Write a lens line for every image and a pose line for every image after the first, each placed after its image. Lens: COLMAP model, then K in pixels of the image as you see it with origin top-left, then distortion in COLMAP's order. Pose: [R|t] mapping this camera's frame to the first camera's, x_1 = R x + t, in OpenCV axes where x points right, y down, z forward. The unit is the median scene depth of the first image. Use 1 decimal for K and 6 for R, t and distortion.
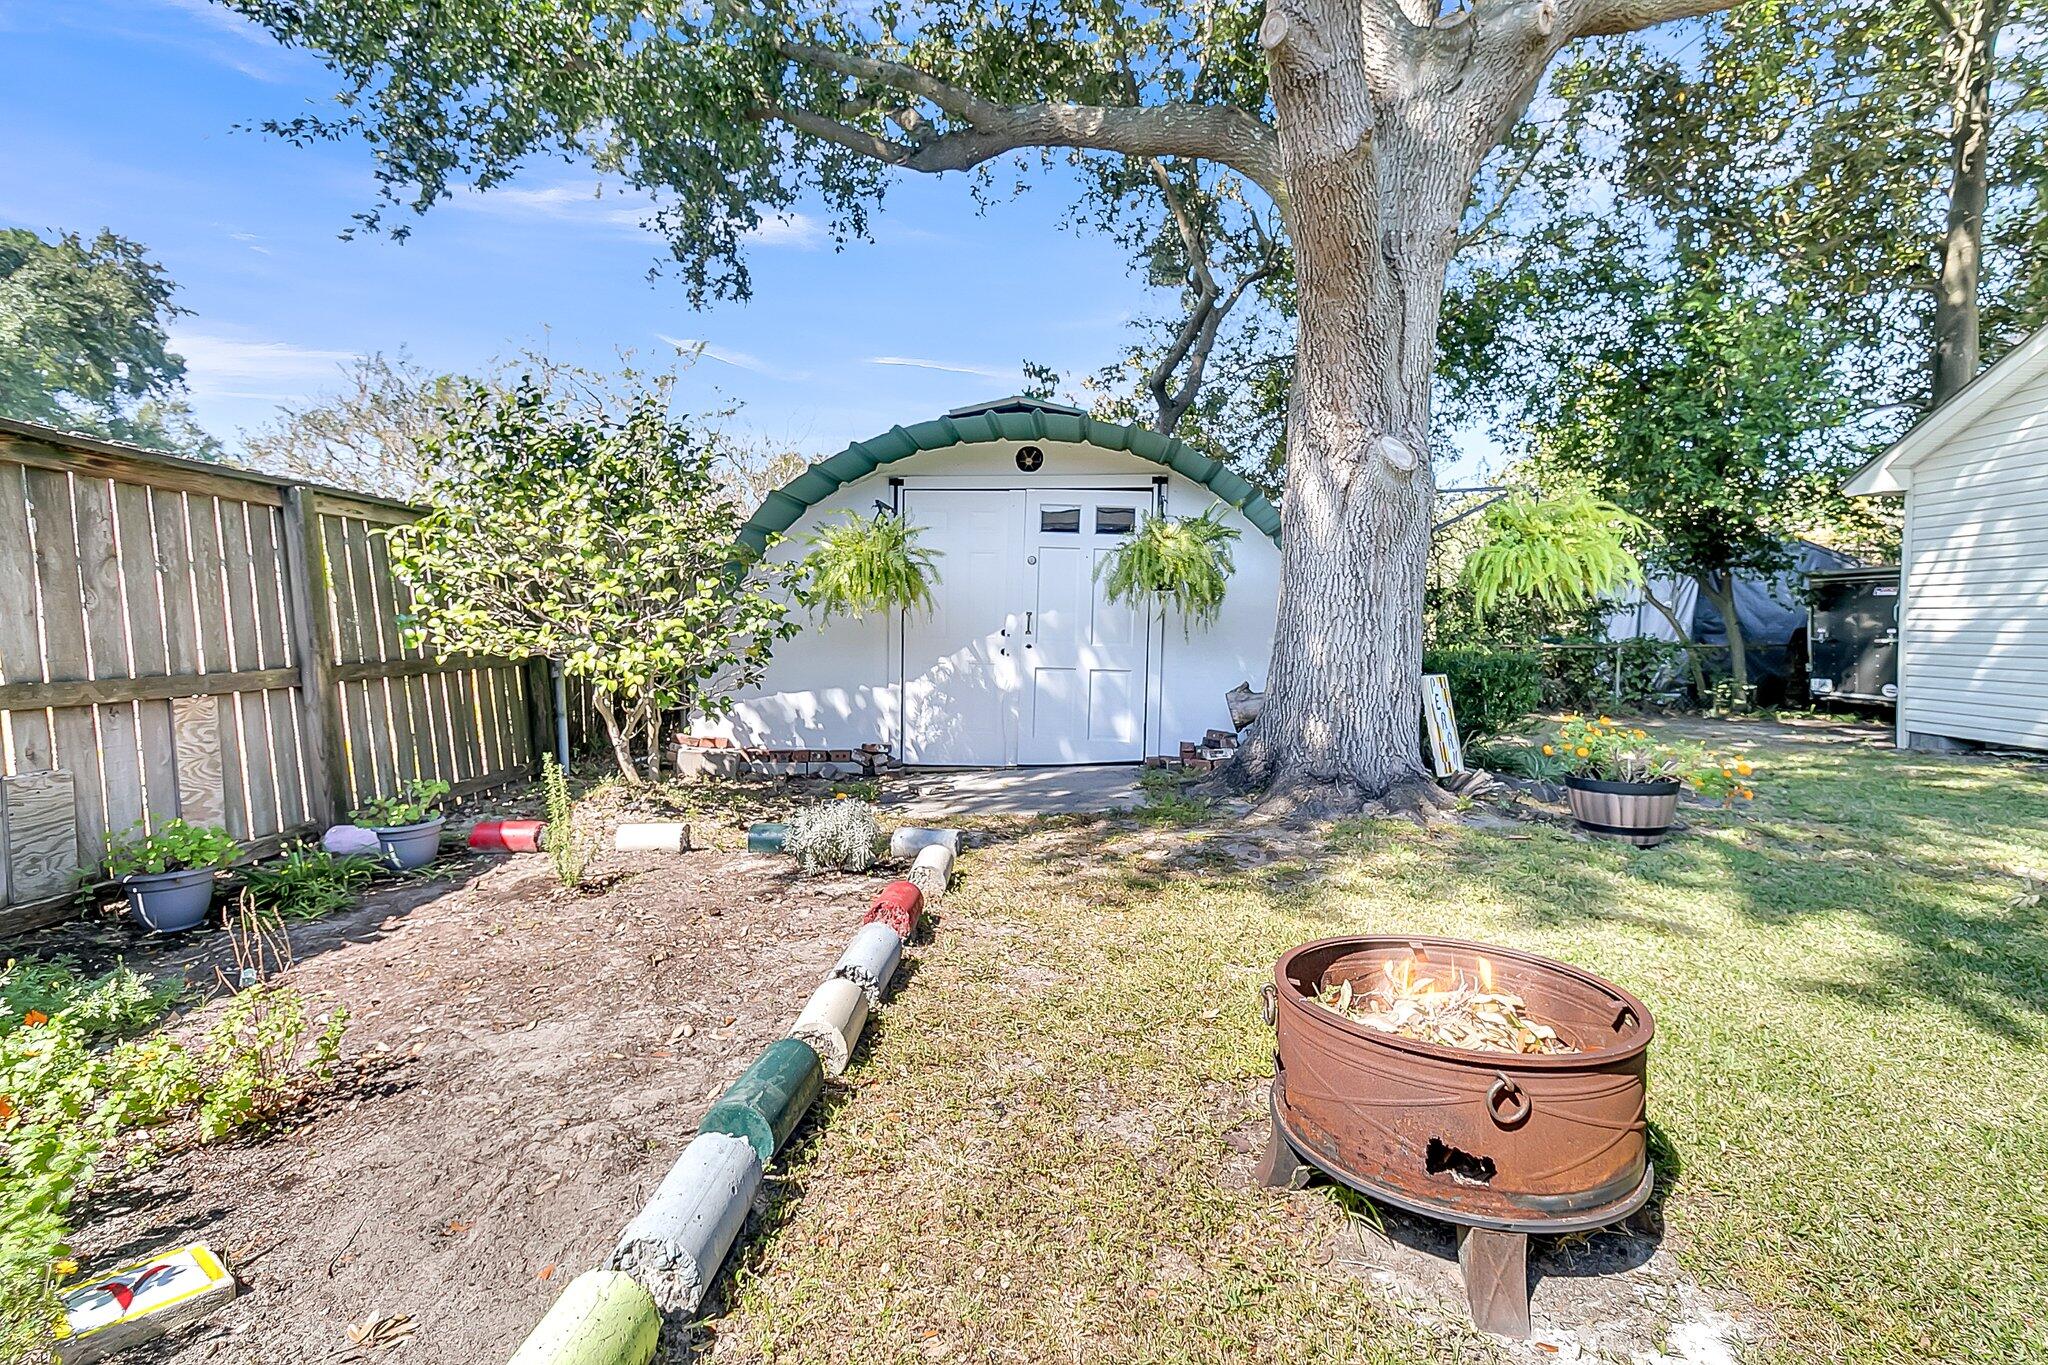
lens RADIAL K [[945.4, 0, 1027.2], [0, 945.4, 667.5], [0, 0, 1]] dist [0.001057, -0.000488]
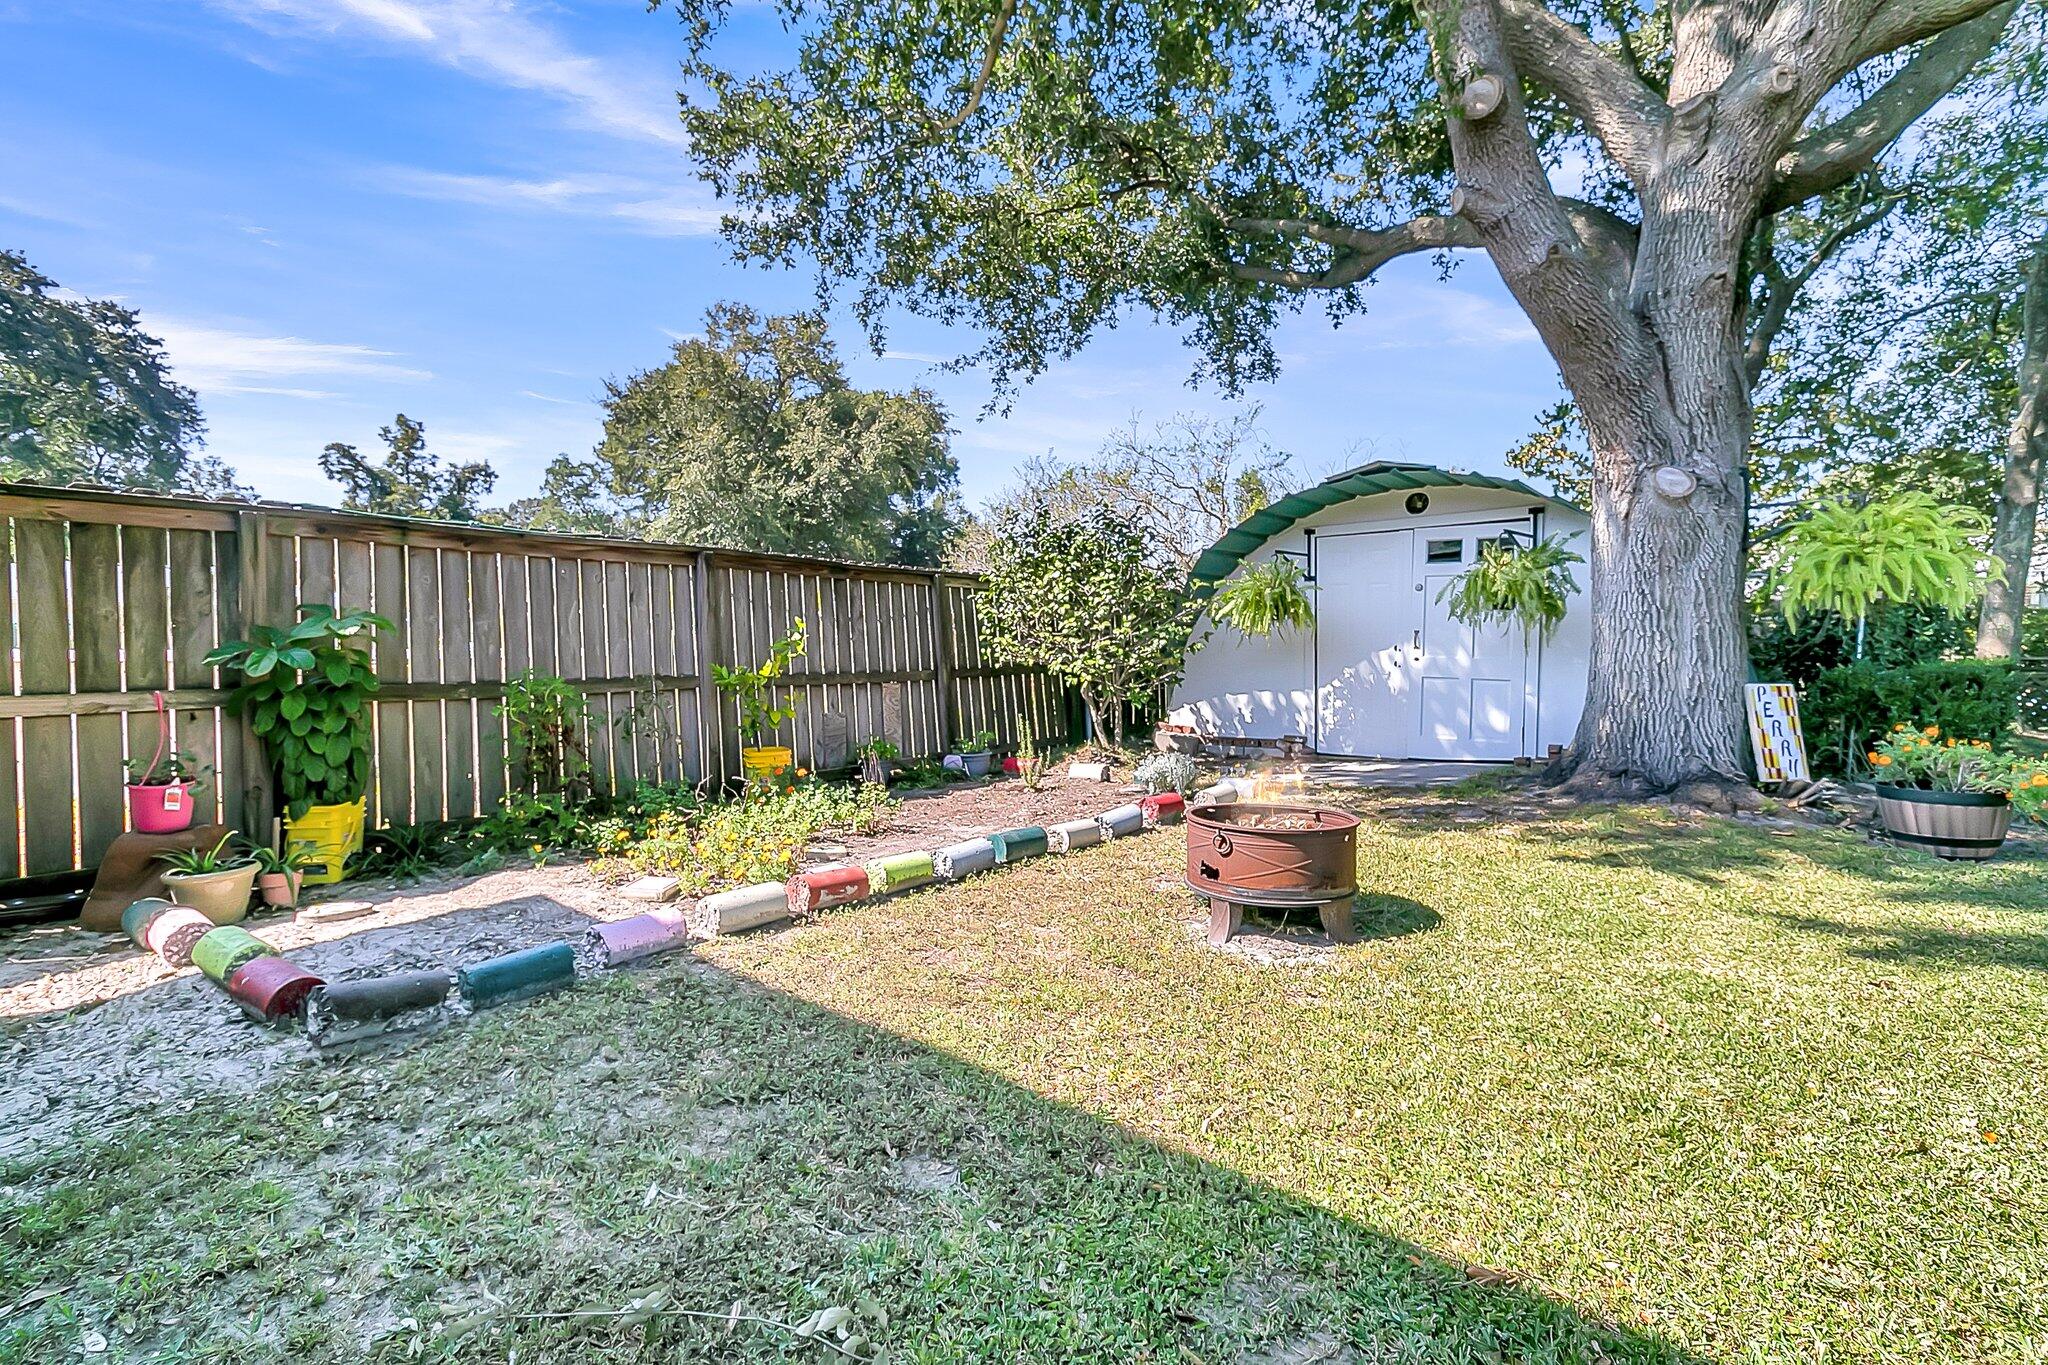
lens RADIAL K [[945.4, 0, 1027.2], [0, 945.4, 667.5], [0, 0, 1]] dist [0.001057, -0.000488]
pose [[0.790621, 0.001444, -0.612304, 0.384338], [-0.015936, 0.999707, -0.018218, 0.019926], [0.612099, 0.024161, 0.790412, -0.276969]]
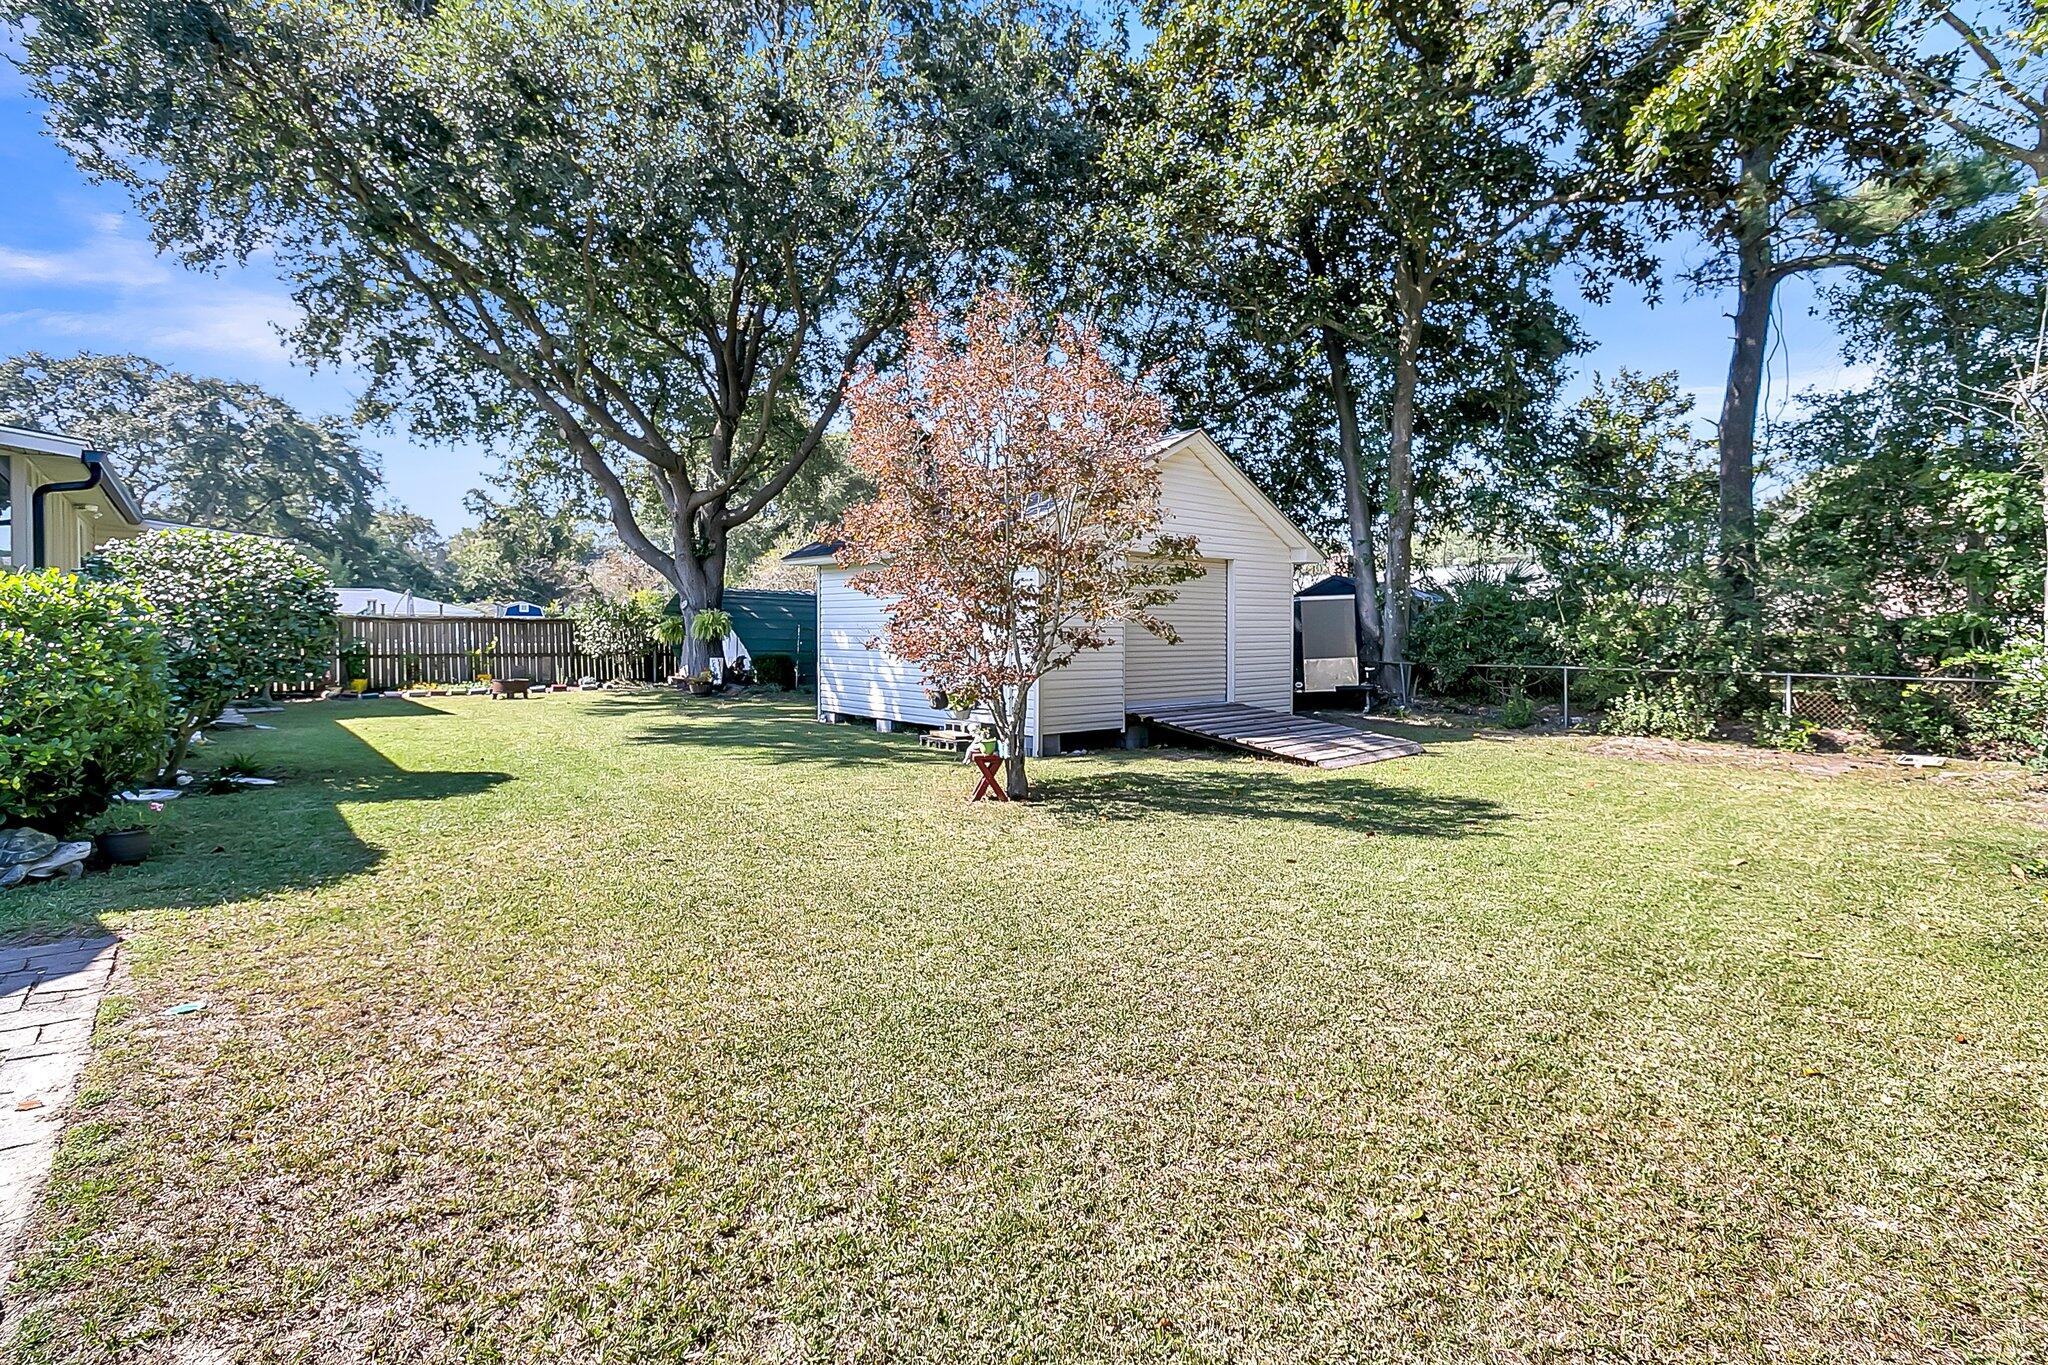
lens RADIAL K [[952.7, 0, 1030.9], [0, 952.7, 652.5], [0, 0, 1]] dist [0.002952, 0.000582]
pose [[0.698081, 0.008065, -0.715973, 3.709407], [-0.025141, 0.999596, -0.013252, 0.004234], [0.715577, 0.027252, 0.698002, -0.707792]]
